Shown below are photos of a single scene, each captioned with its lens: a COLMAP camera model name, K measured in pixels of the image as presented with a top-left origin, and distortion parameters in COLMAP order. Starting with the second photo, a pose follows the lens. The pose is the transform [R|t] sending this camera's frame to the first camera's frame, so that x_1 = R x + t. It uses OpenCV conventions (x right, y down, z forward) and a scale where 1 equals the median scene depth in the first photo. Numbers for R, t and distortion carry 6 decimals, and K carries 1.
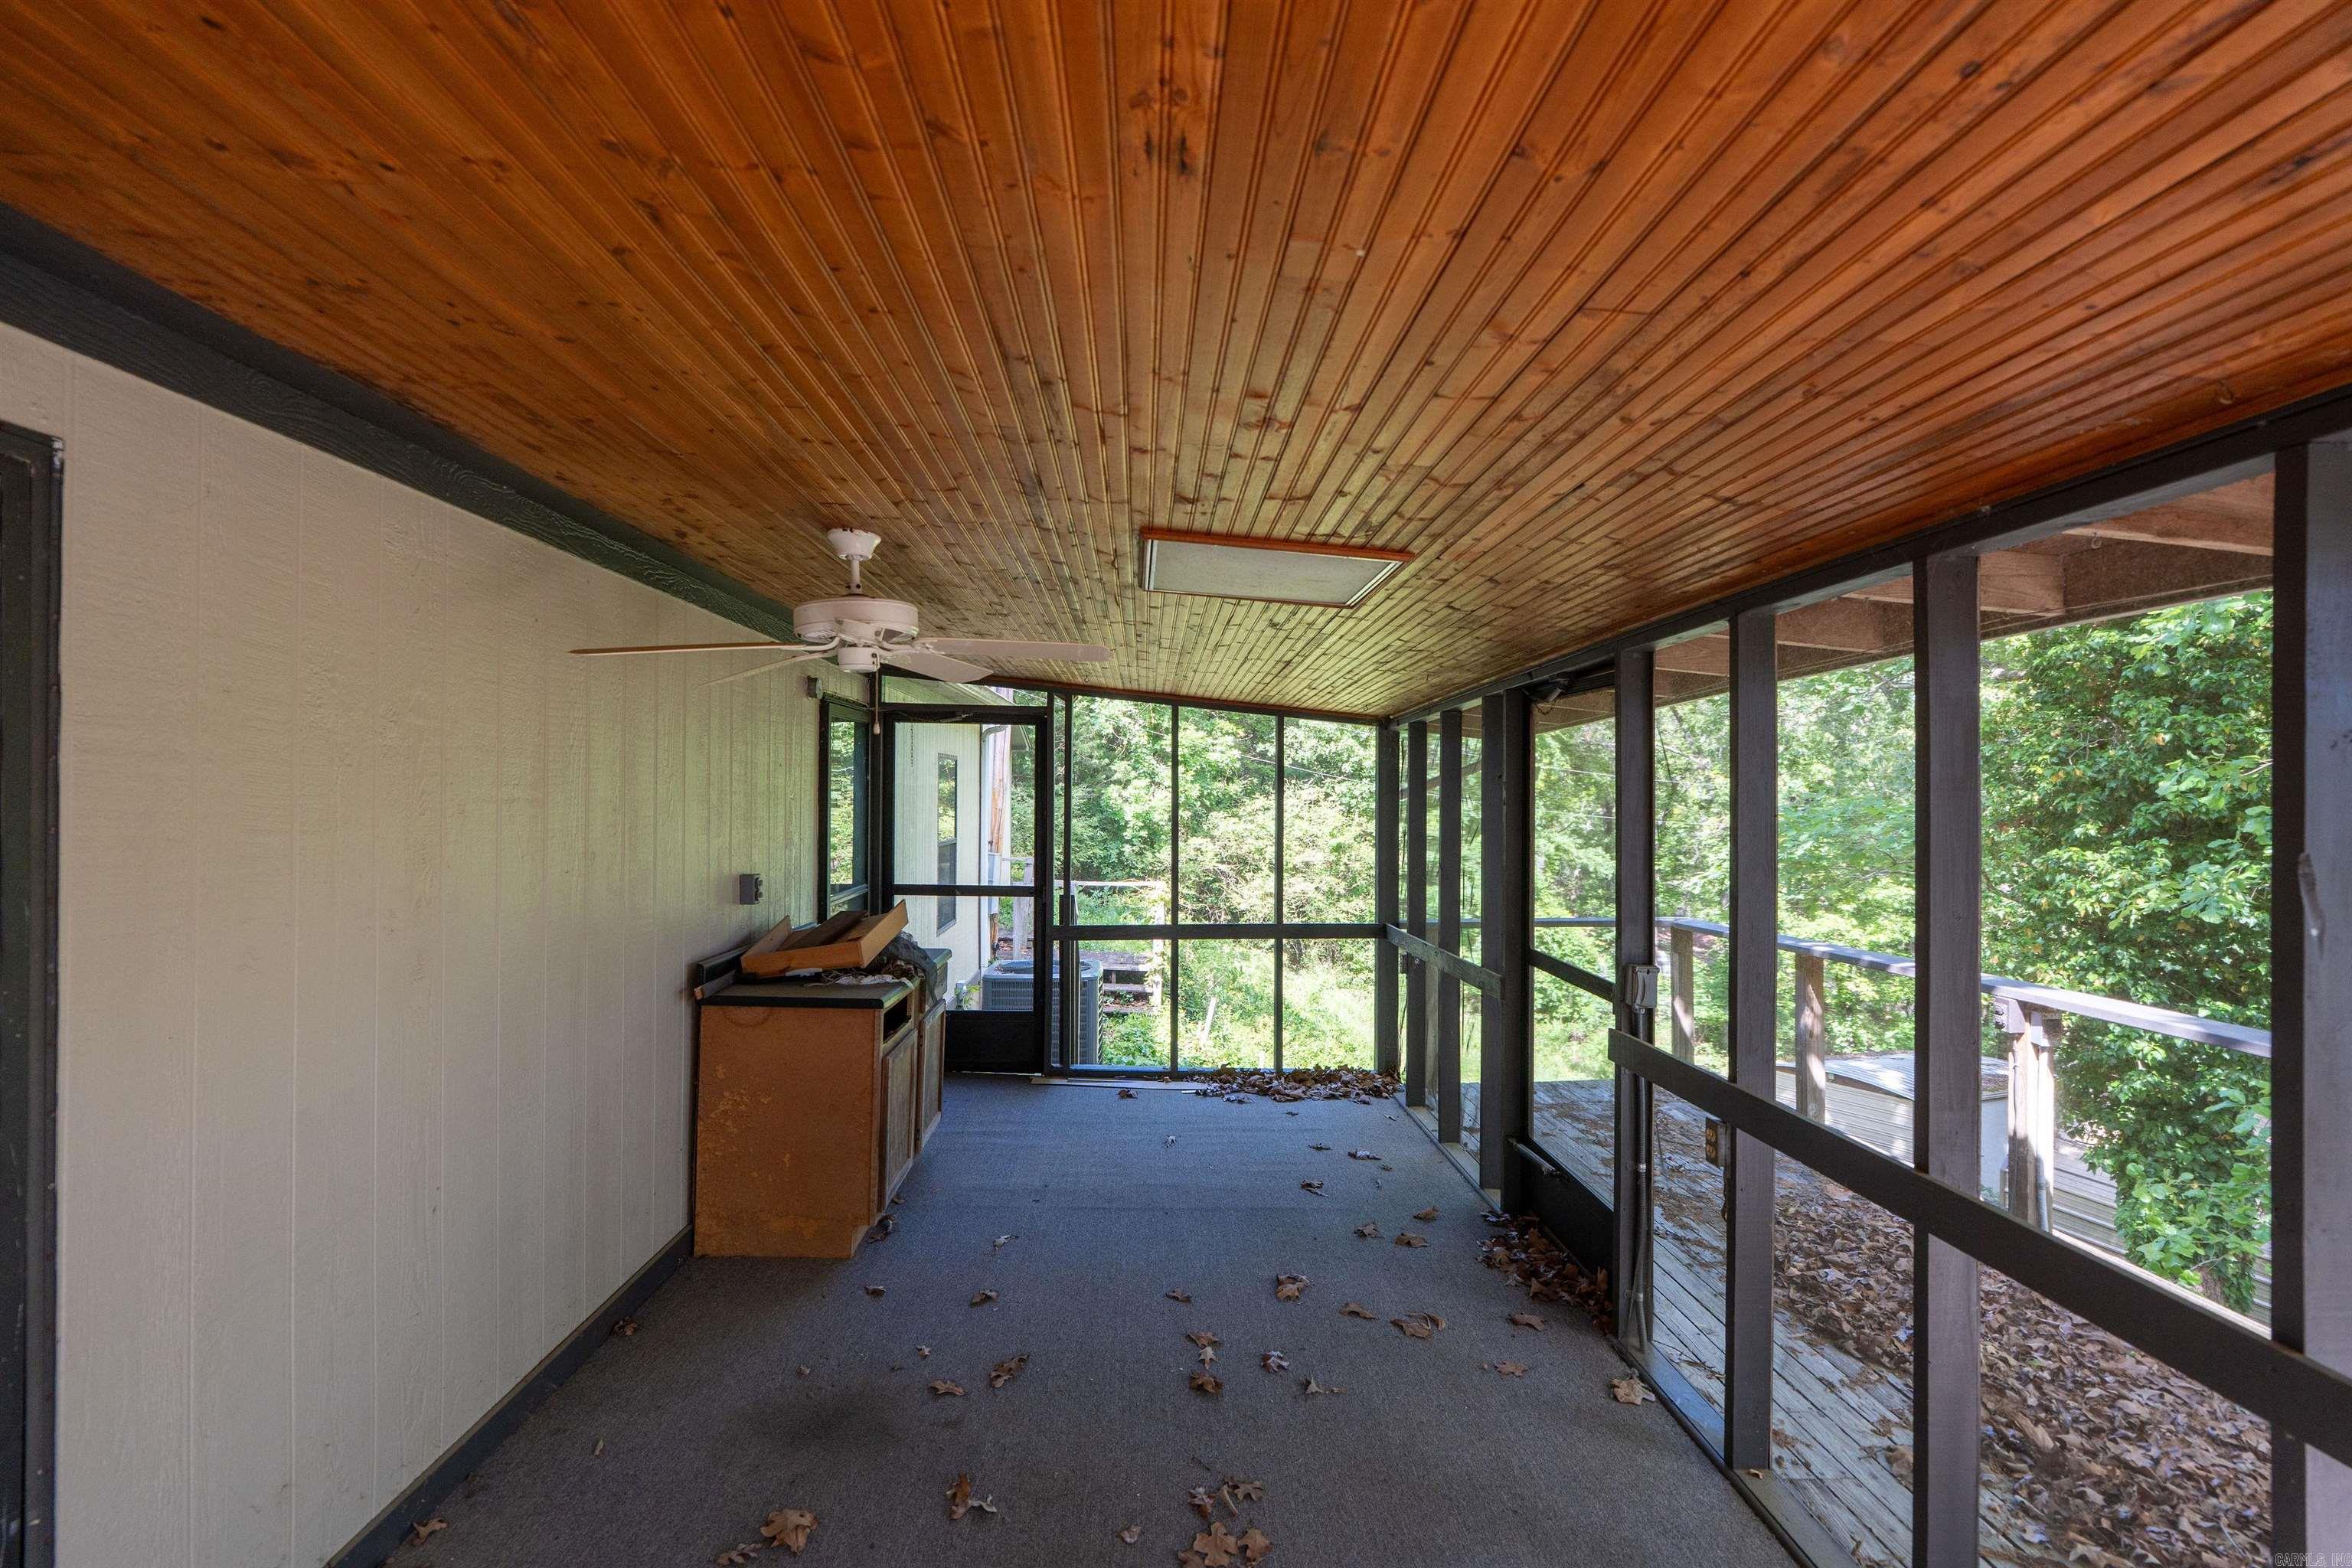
lens RADIAL K [[1051.3, 0, 1169.4], [0, 1051.3, 783.0], [0, 0, 1]] dist [-0.007177, 0.003243]
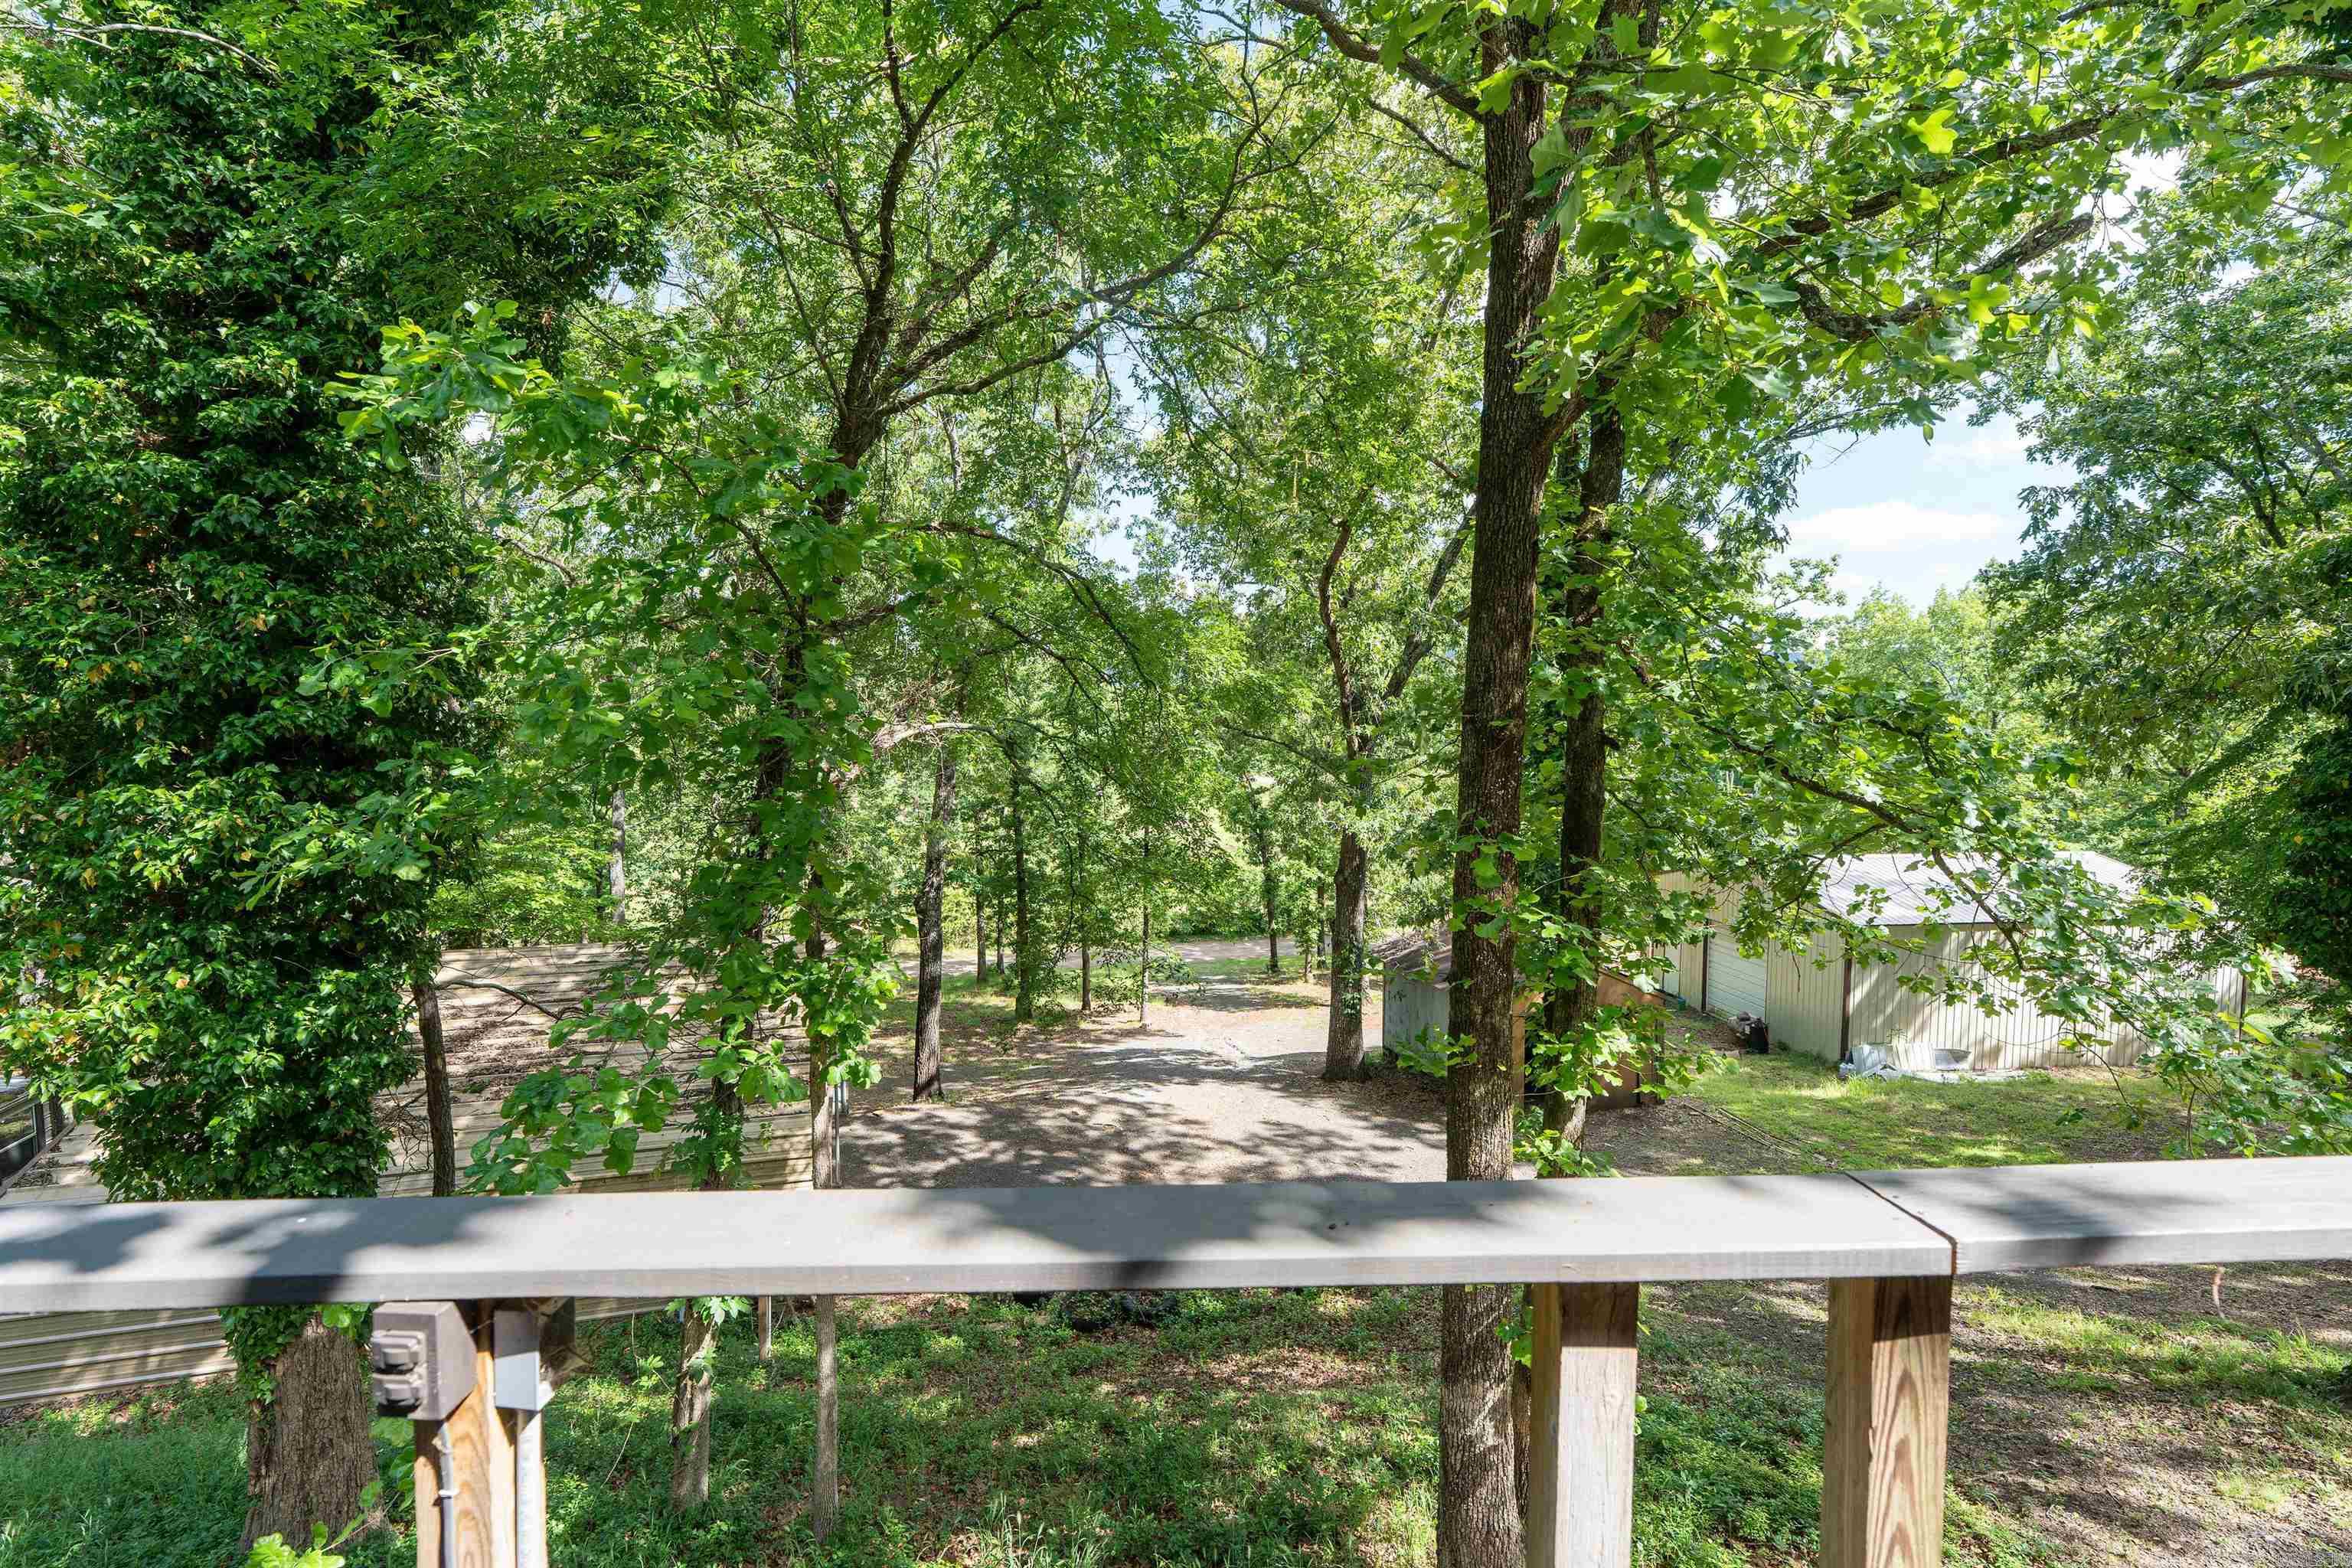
lens RADIAL K [[1051.3, 0, 1170.2], [0, 1051.3, 780.1], [0, 0, 1]] dist [-0.007177, 0.003243]
pose [[0.016959, -0.060450, 0.998027, 0.240172], [-0.004605, 0.998155, 0.060536, 0.017728], [-0.999846, -0.005622, 0.016650, 0.364079]]
